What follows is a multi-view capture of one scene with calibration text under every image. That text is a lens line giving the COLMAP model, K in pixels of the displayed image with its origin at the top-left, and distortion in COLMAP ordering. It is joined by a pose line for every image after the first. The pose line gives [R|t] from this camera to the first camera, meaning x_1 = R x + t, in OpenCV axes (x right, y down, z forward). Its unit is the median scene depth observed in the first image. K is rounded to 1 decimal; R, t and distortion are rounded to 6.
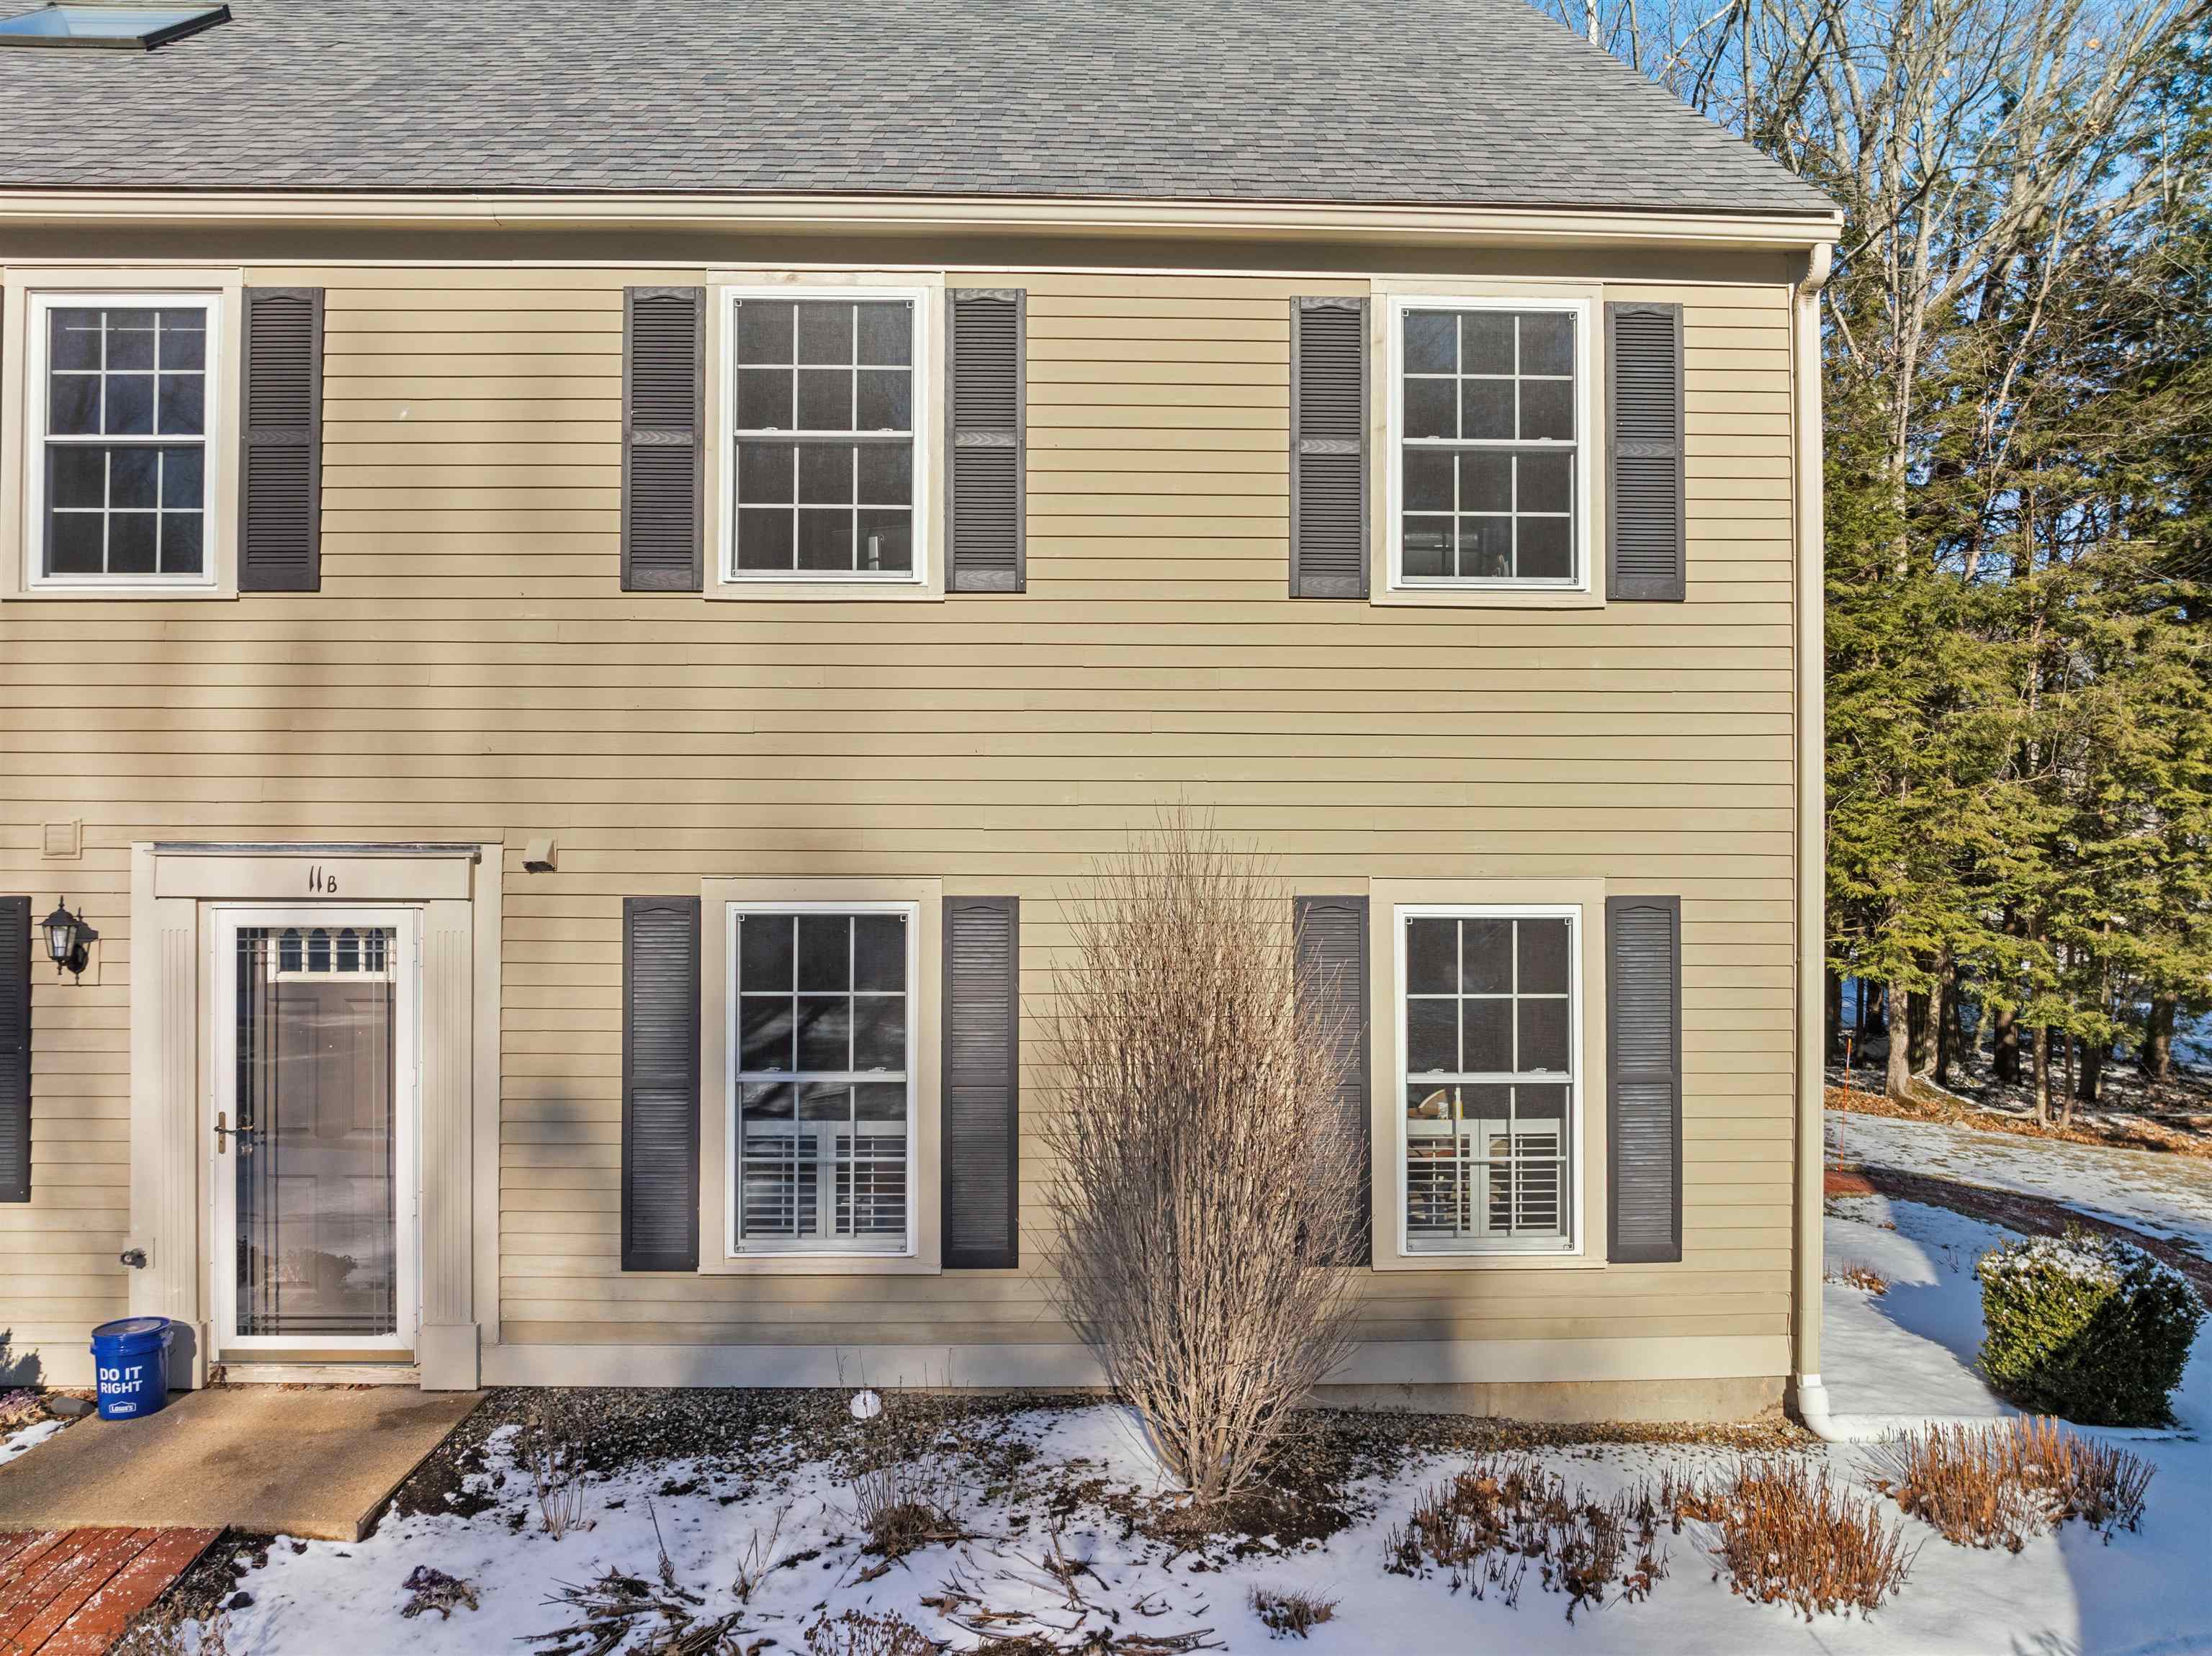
lens RADIAL K [[1545.1, 0, 1106.0], [0, 1545.1, 845.6], [0, 0, 1]] dist [-0.031996, -0.003133]
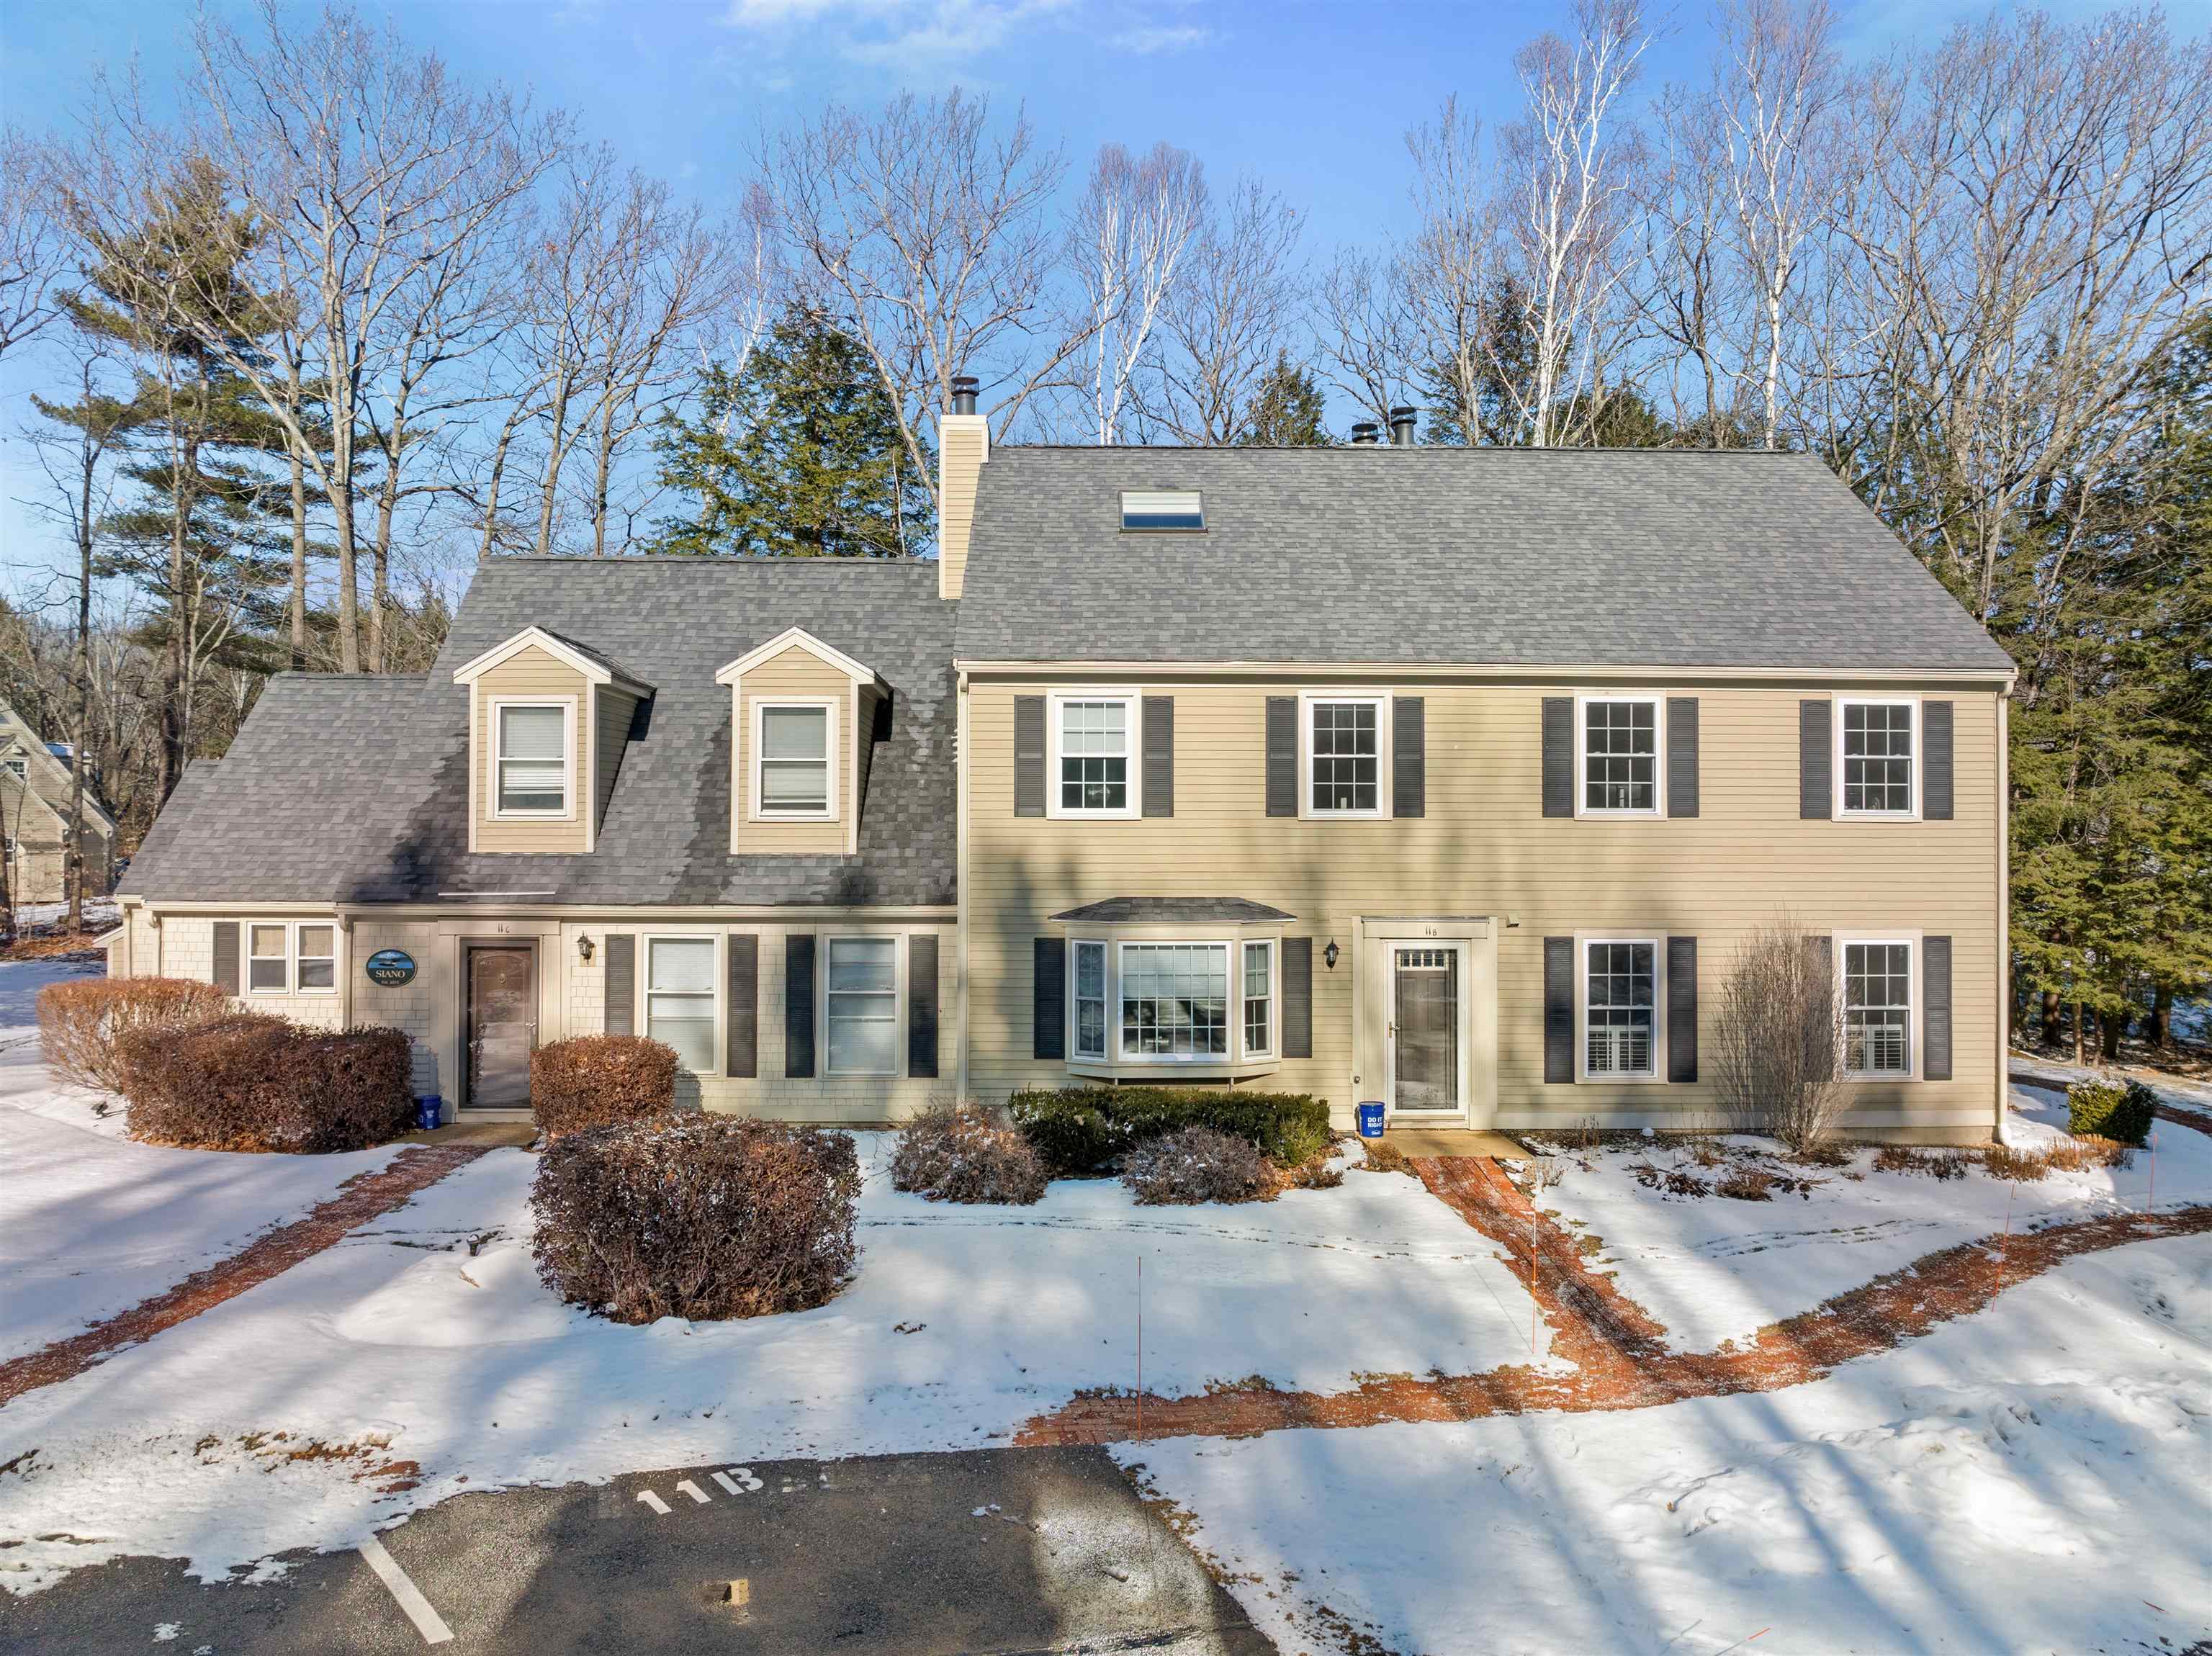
lens RADIAL K [[1545.1, 0, 1106.0], [0, 1545.1, 845.6], [0, 0, 1]] dist [-0.031996, -0.003133]
pose [[0.999975, -0.000249, -0.007020, -0.955538], [0.000257, 0.999999, 0.001146, -0.113675], [0.007019, -0.001148, 0.999975, -1.459006]]
